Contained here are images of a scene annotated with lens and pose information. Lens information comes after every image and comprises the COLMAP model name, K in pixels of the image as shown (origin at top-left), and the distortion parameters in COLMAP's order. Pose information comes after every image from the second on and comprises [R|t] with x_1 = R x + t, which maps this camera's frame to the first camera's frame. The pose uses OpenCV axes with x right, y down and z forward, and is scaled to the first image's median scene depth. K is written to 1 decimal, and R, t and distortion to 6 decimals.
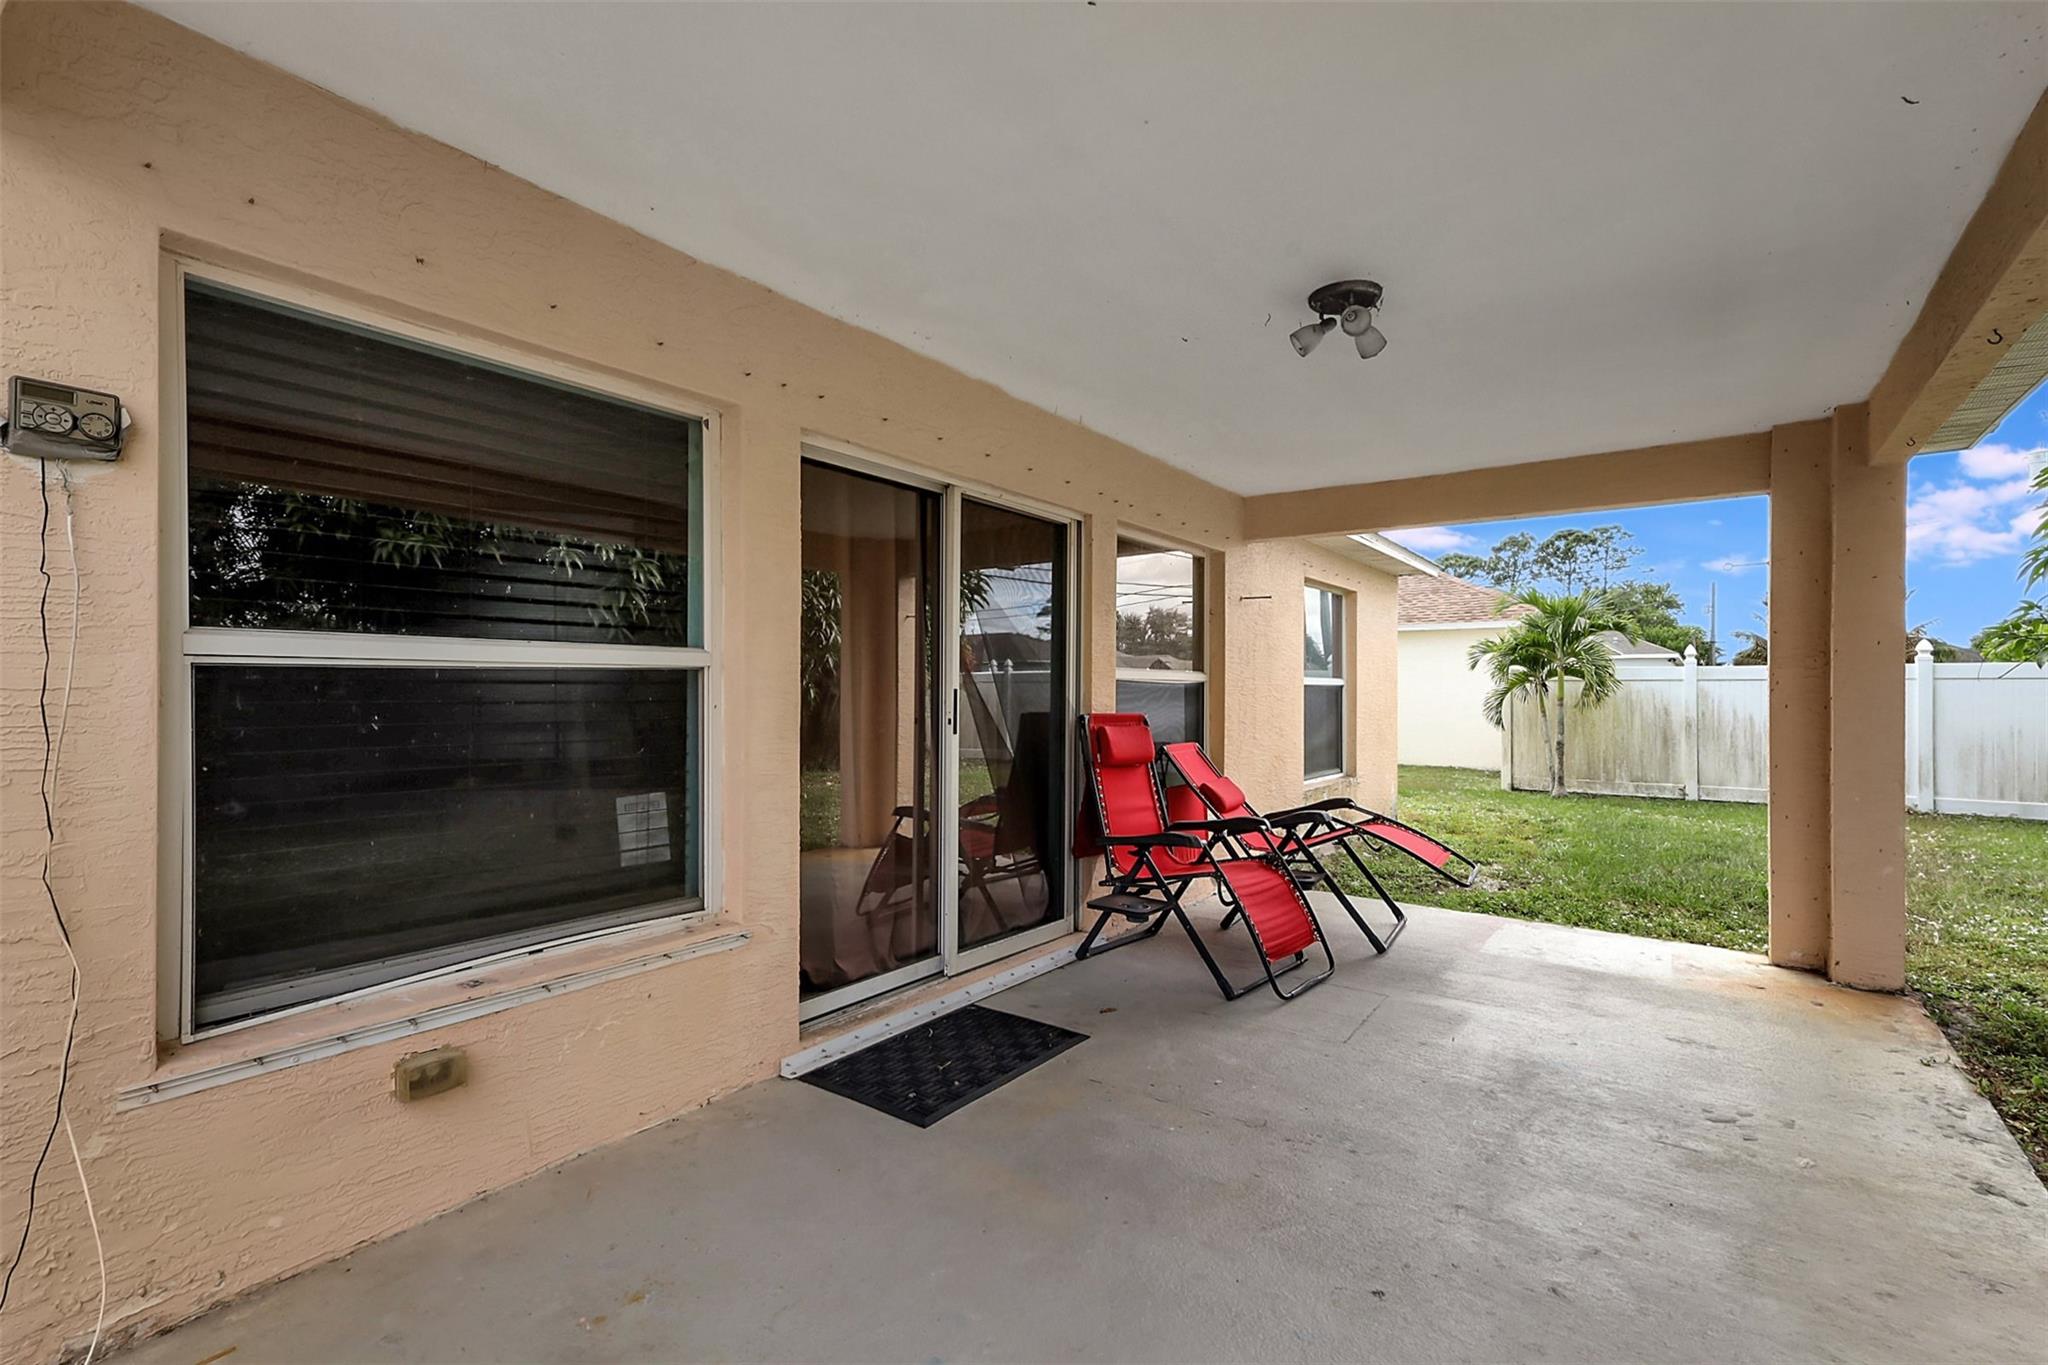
lens RADIAL K [[942.5, 0, 997.8], [0, 942.5, 691.2], [0, 0, 1]] dist [0.014982, 0.000189]
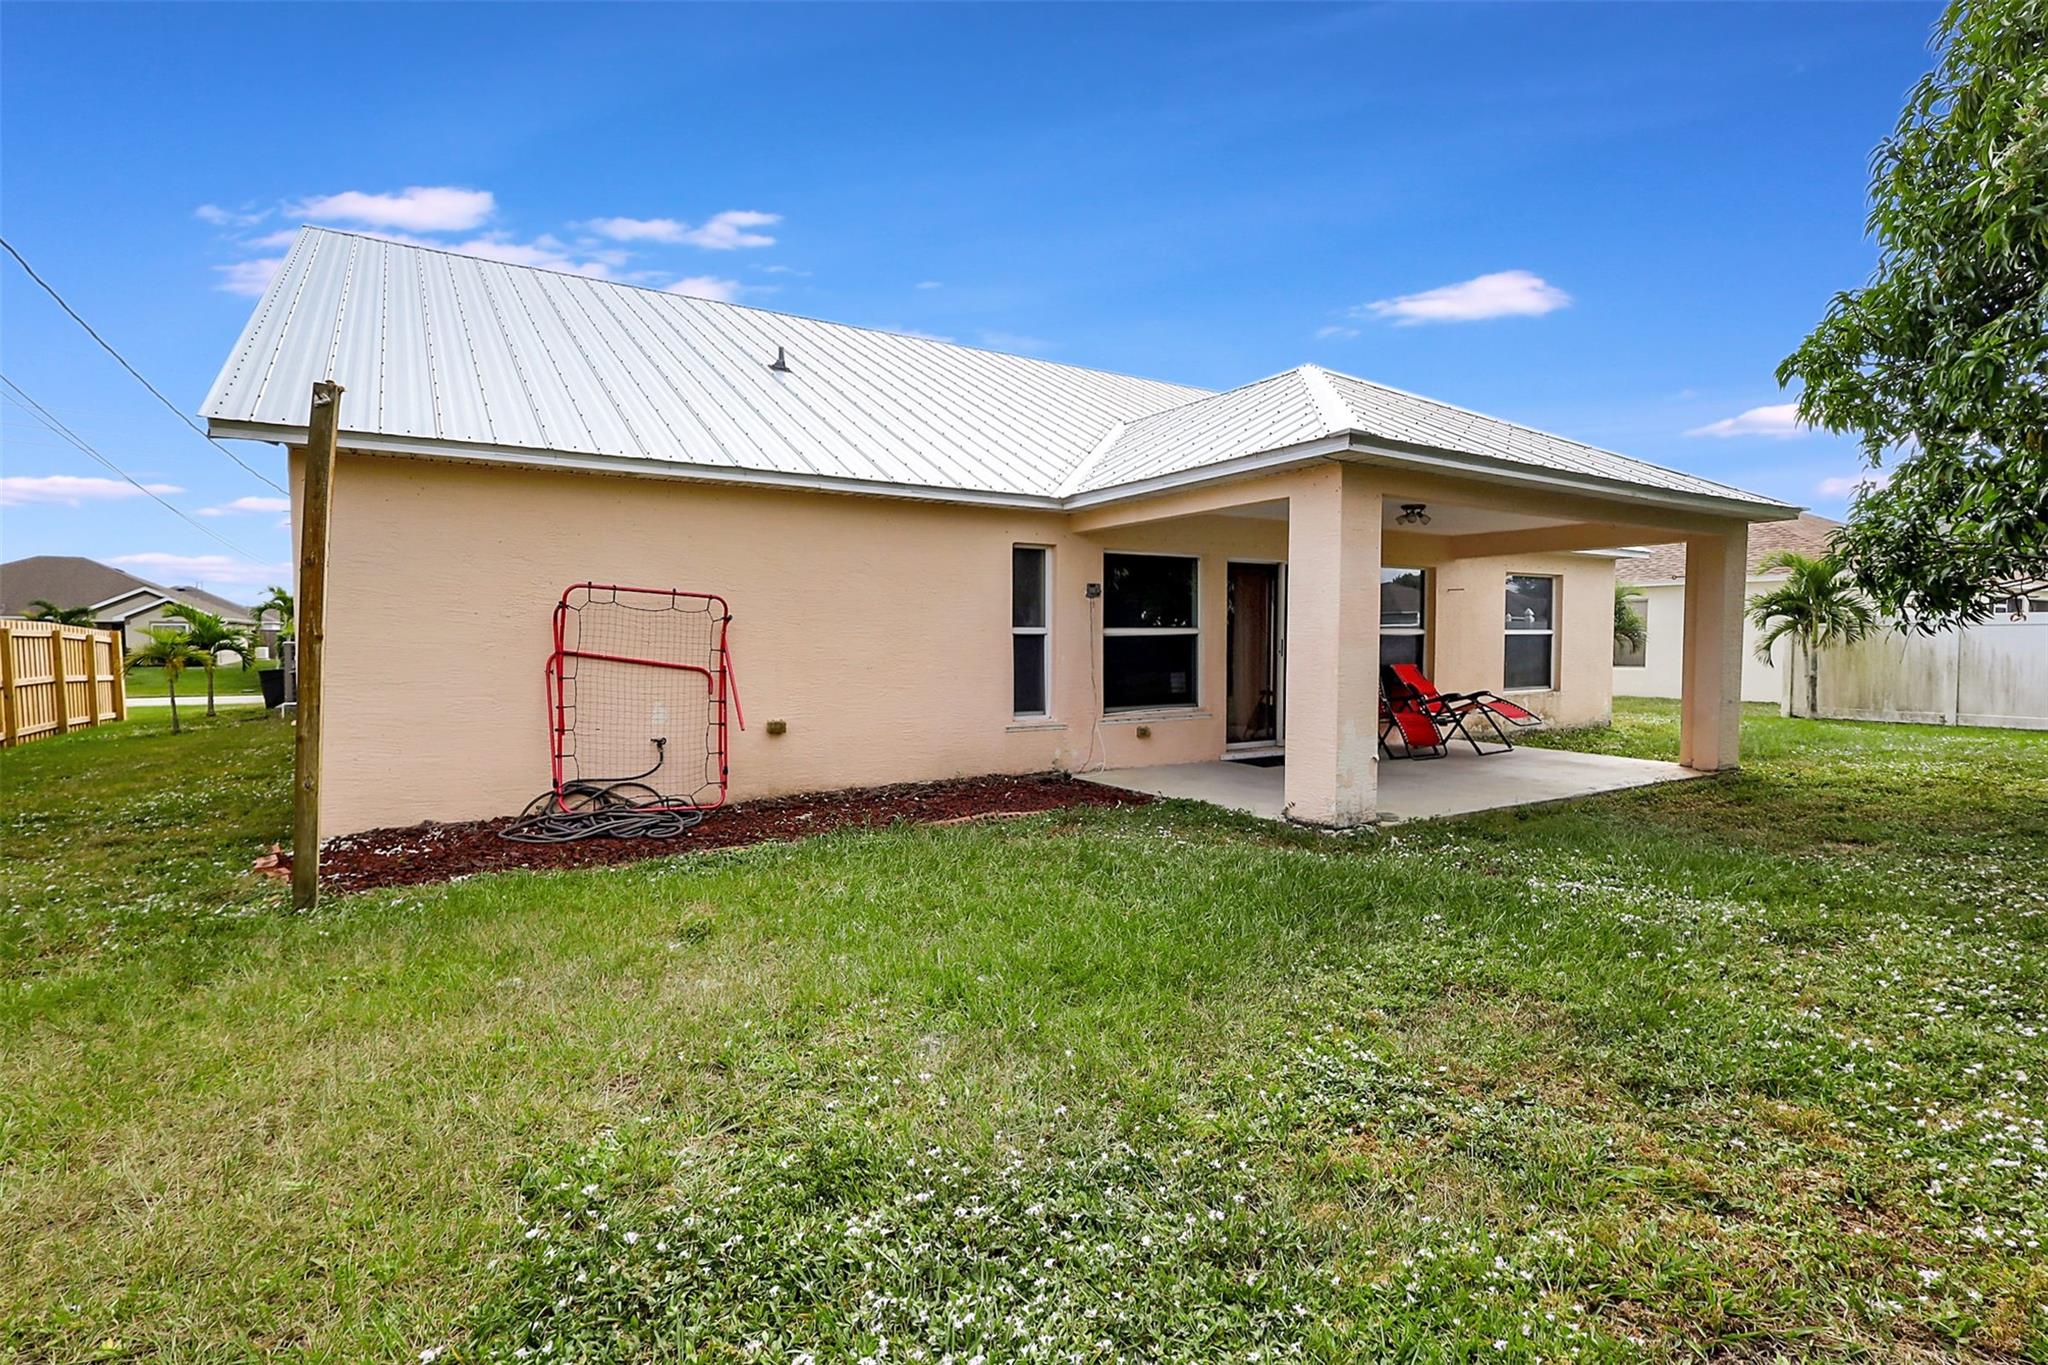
lens RADIAL K [[956.9, 0, 1025.6], [0, 956.9, 689.5], [0, 0, 1]] dist [0.000569, 0.000211]
pose [[0.932869, 0.012511, -0.359998, 0.222122], [0.006932, 0.998588, 0.052667, -0.007888], [0.360148, -0.051627, 0.931465, -1.555711]]
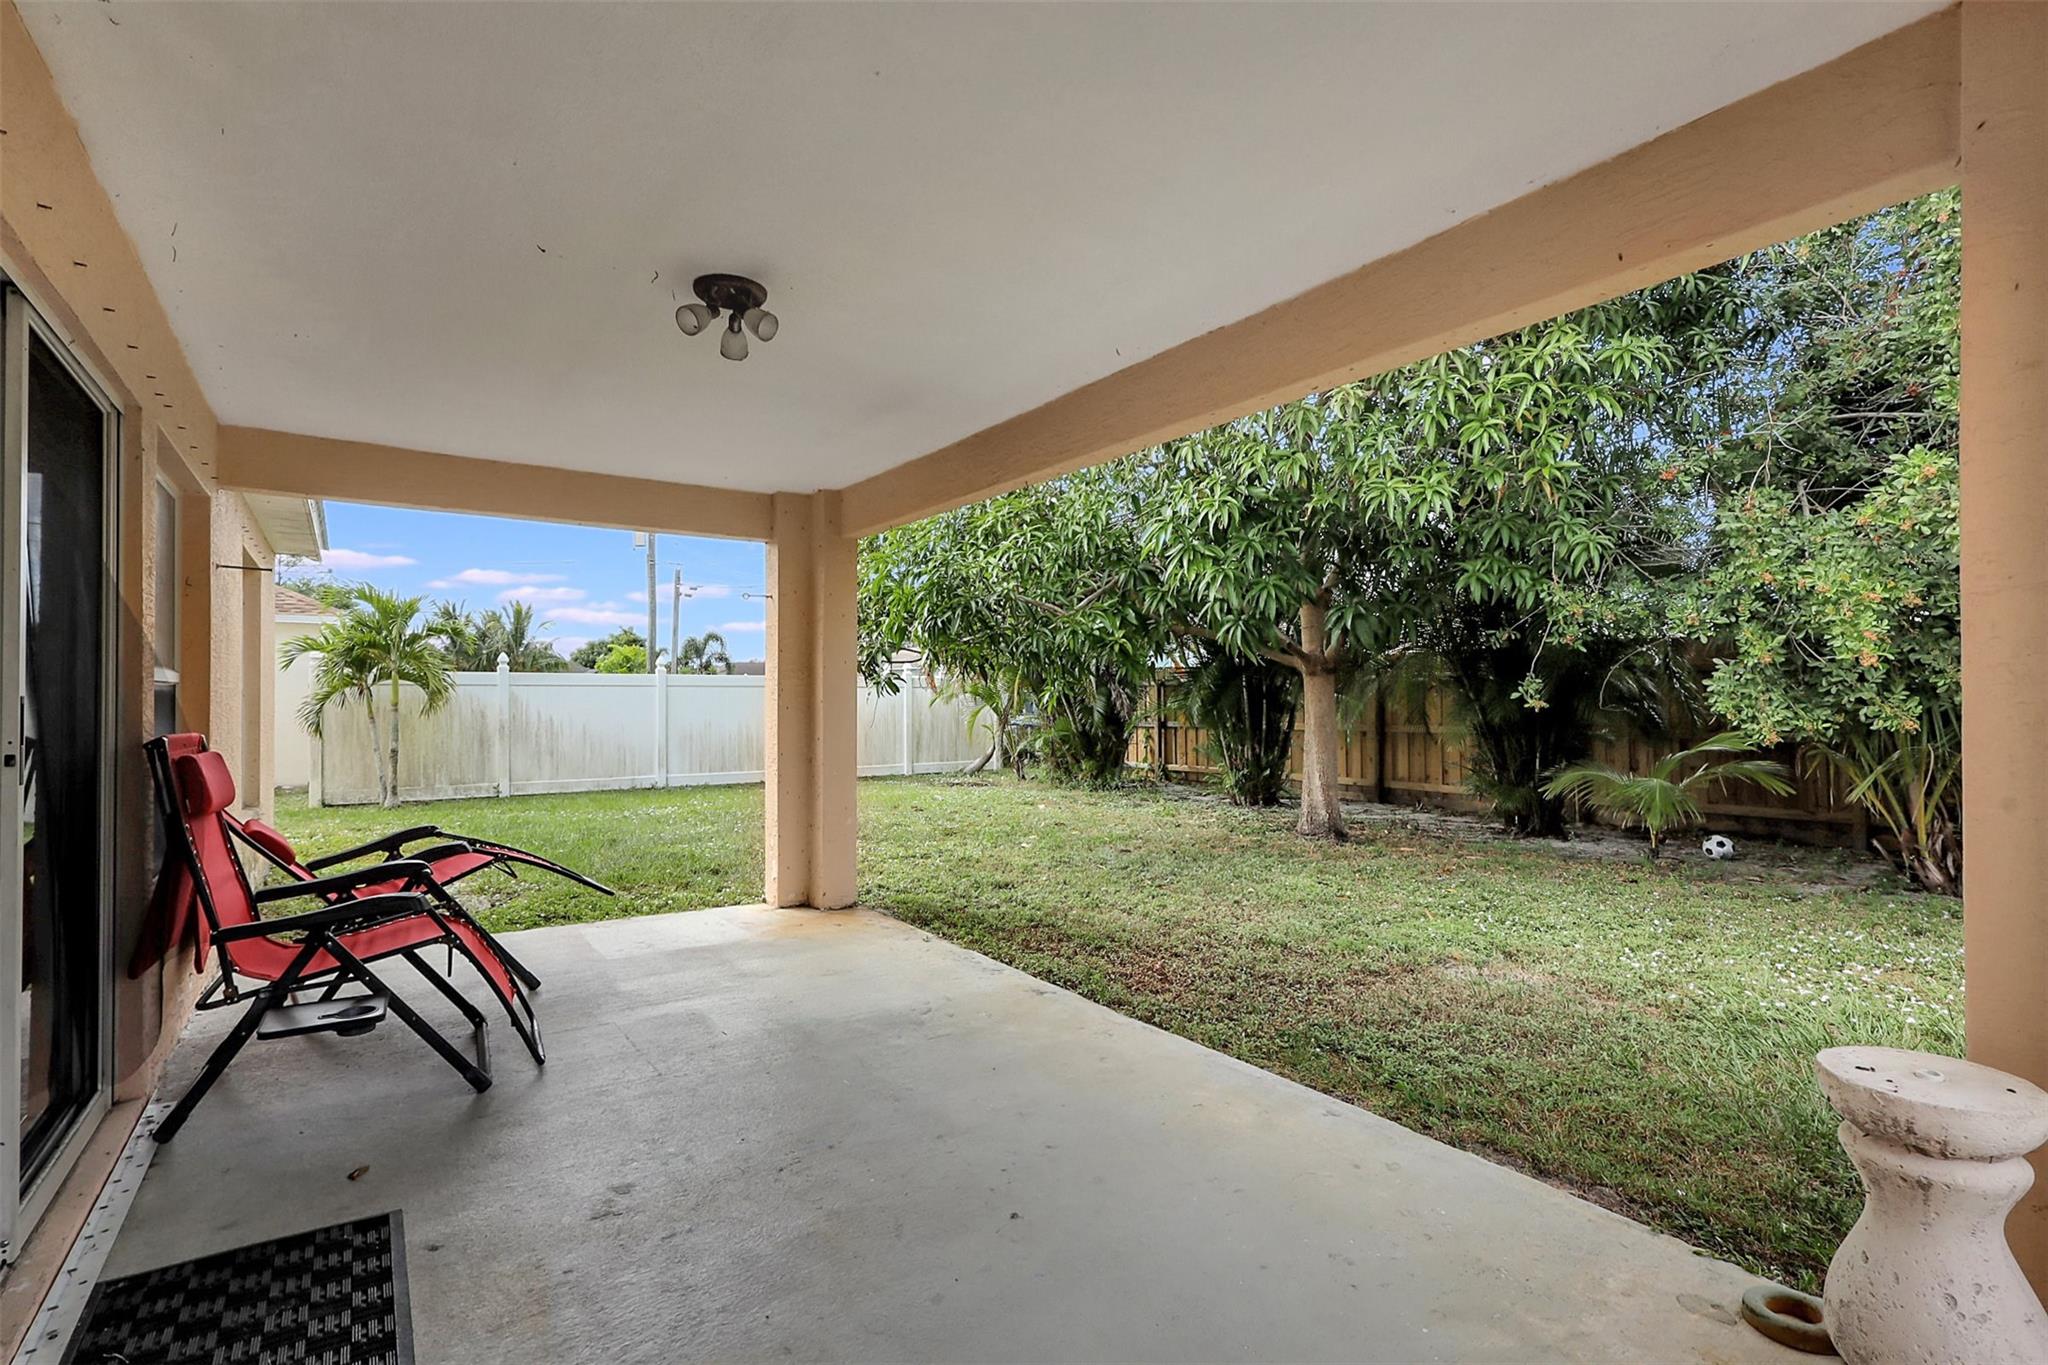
lens RADIAL K [[956.9, 0, 1025.6], [0, 956.9, 689.5], [0, 0, 1]] dist [0.000569, 0.000211]
pose [[0.316136, 0.004438, 0.948704, -0.322729], [0.000904, 0.999987, -0.004979, -0.002938], [-0.948713, 0.002431, 0.316128, 0.278437]]
